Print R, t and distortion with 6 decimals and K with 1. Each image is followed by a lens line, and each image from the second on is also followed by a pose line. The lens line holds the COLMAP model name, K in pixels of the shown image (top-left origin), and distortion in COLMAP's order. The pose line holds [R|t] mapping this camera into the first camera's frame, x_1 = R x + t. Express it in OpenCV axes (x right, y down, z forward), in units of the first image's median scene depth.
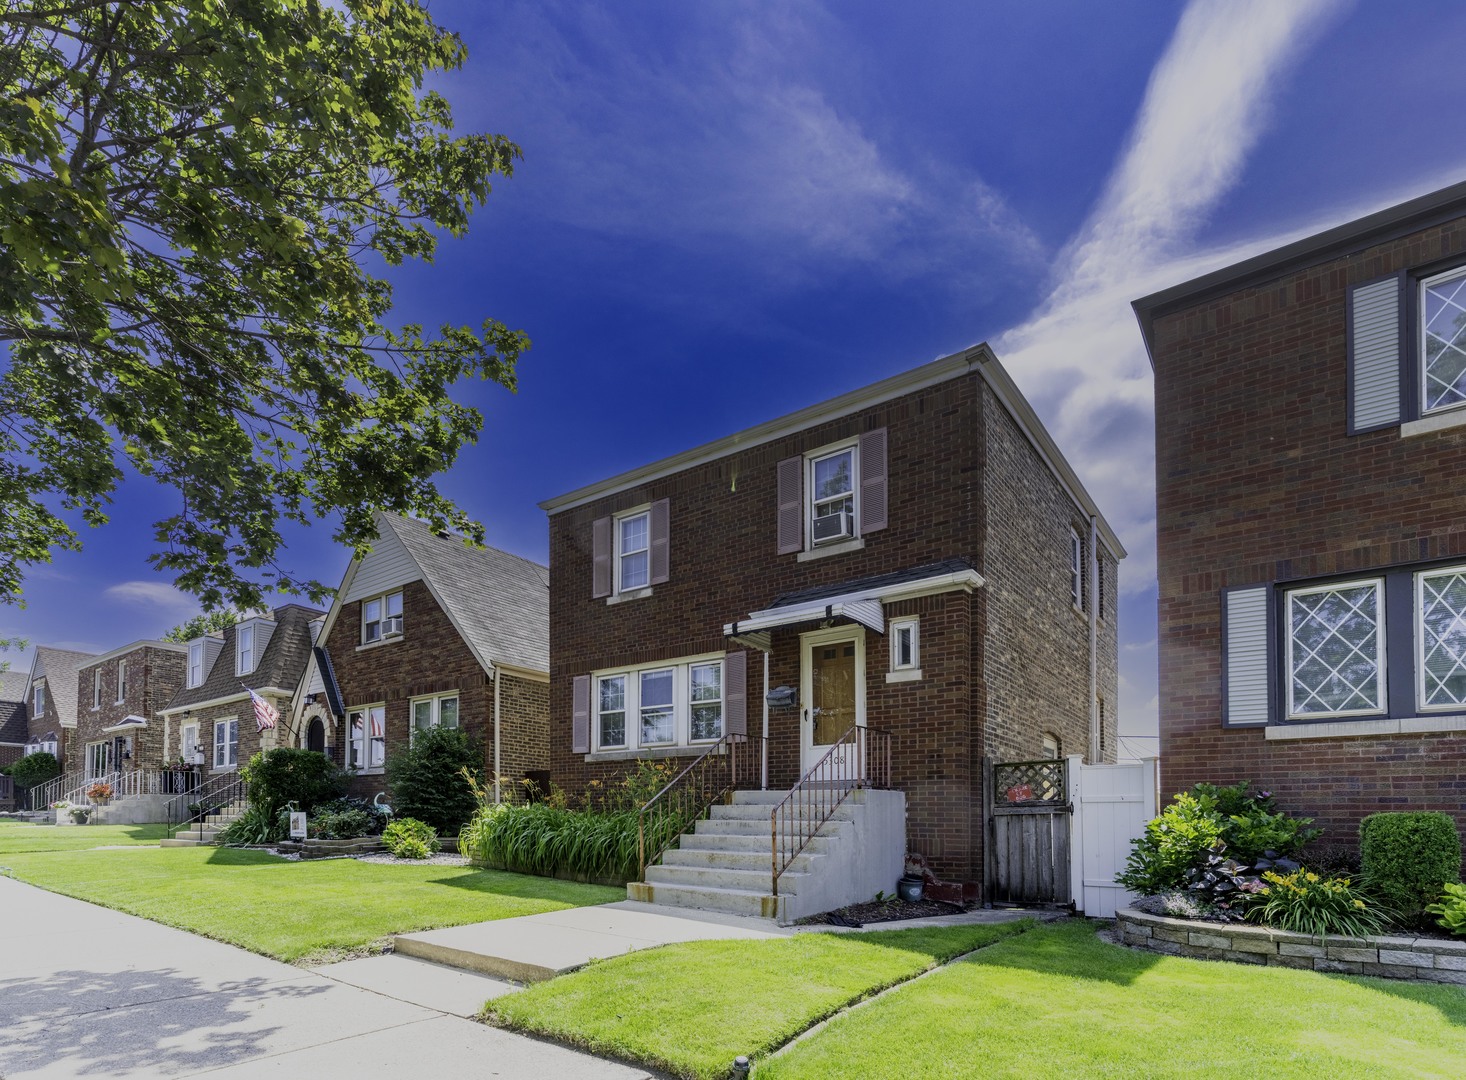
lens RADIAL K [[727.5, 0, 694.7], [0, 727.5, 497.8], [0, 0, 1]] dist [0.002270, 0.000232]
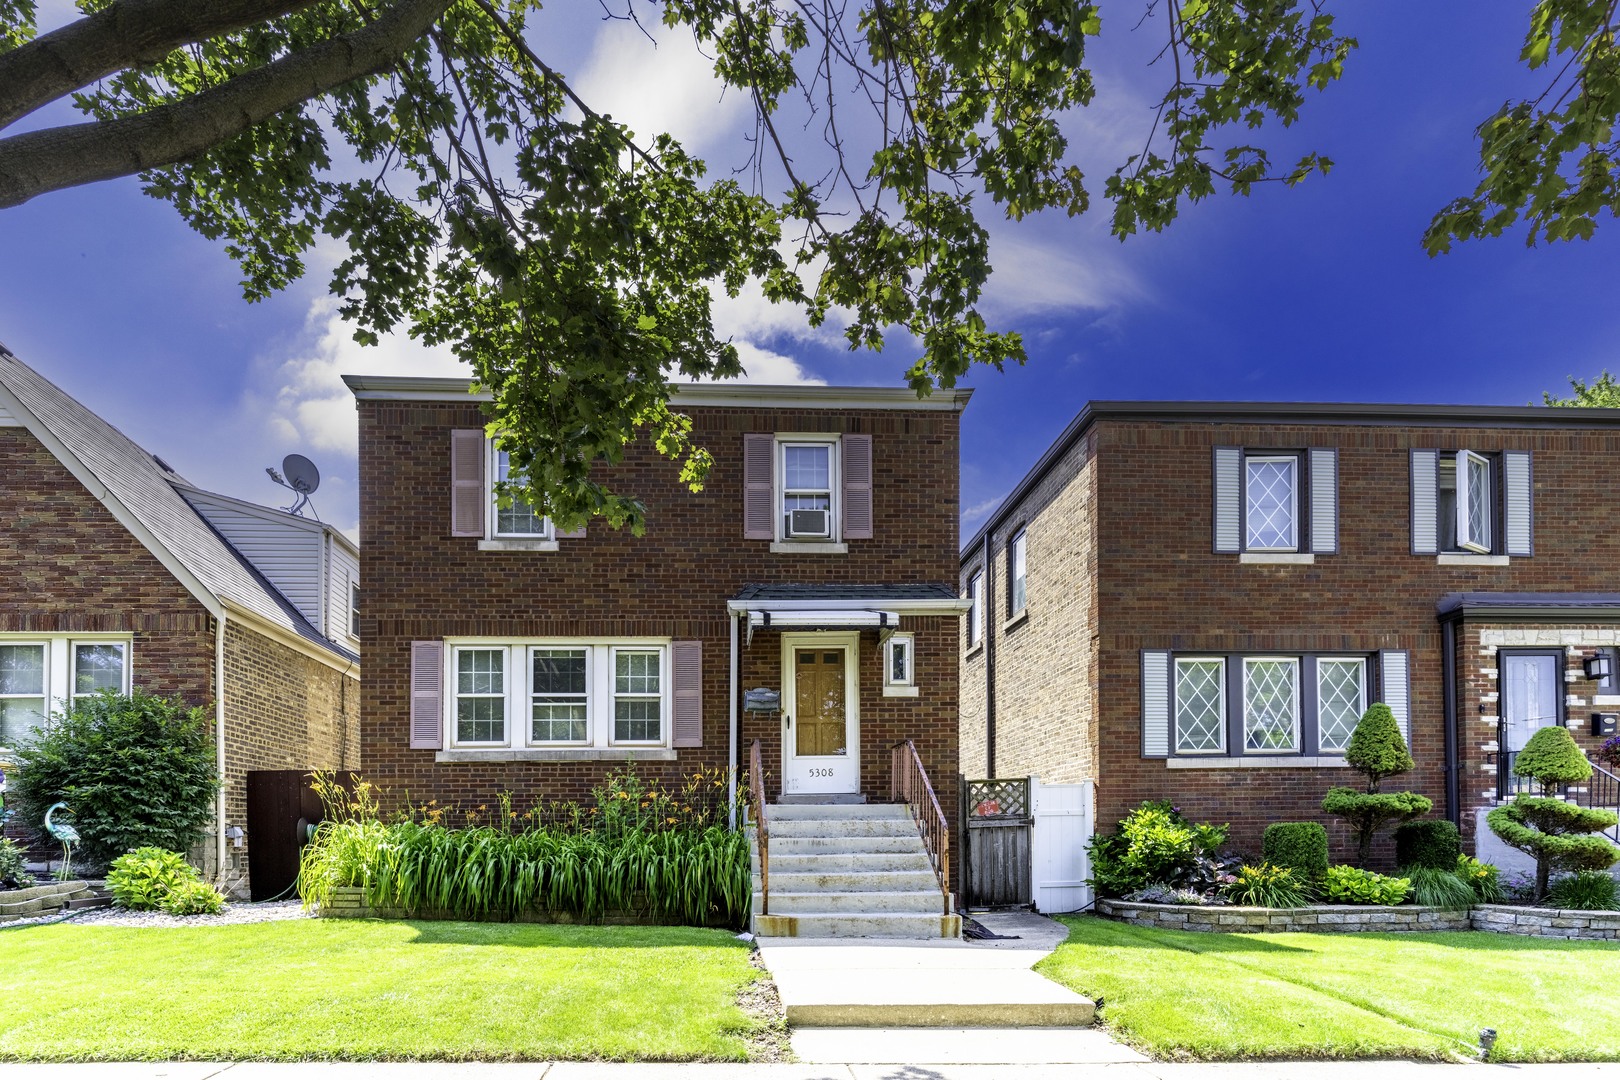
lens RADIAL K [[824.5, 0, 806.5], [0, 824.5, 485.2], [0, 0, 1]] dist [0.003216, -0.000374]
pose [[0.744154, 0.243673, 0.621980, -0.585512], [-0.255574, 0.964110, -0.071933, 0.086168], [-0.617185, -0.105433, 0.779722, 0.223985]]
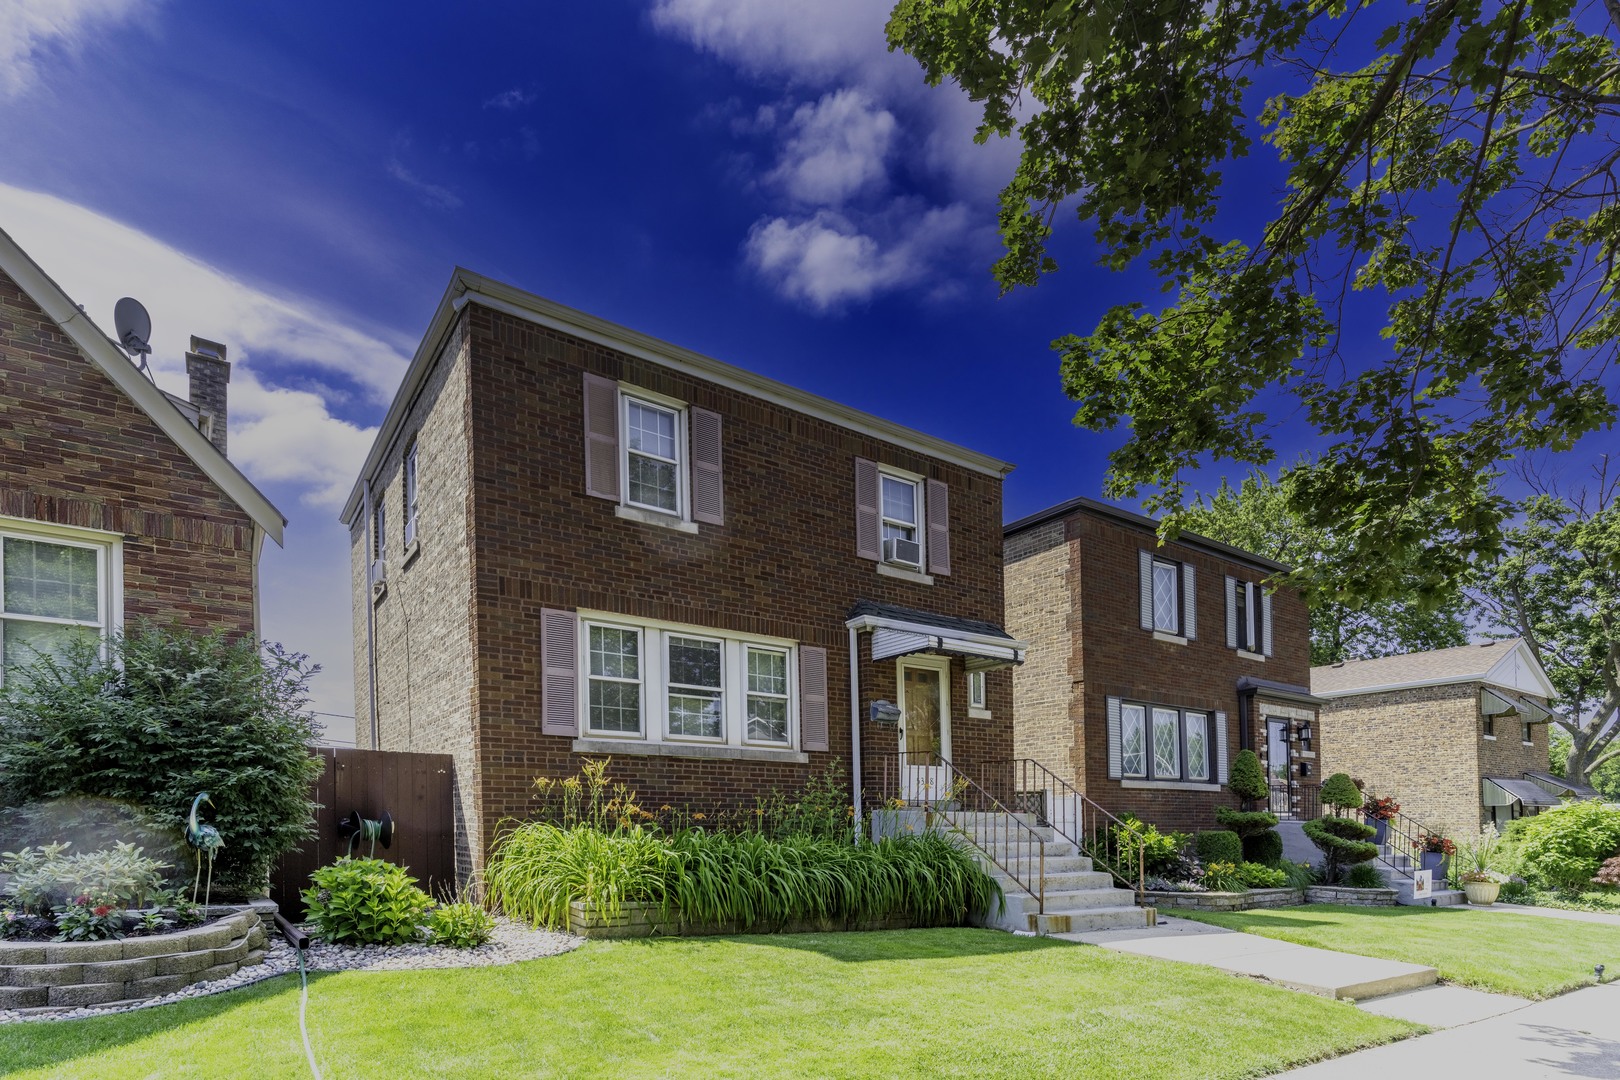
lens RADIAL K [[747.7, 0, 918.4], [0, 747.7, 495.0], [0, 0, 1]] dist [0.001550, 0.000308]
pose [[0.268896, 0.374128, 0.887538, -0.944721], [-0.396321, 0.882831, -0.252072, 0.277113], [-0.877852, -0.283969, 0.385664, 0.722075]]
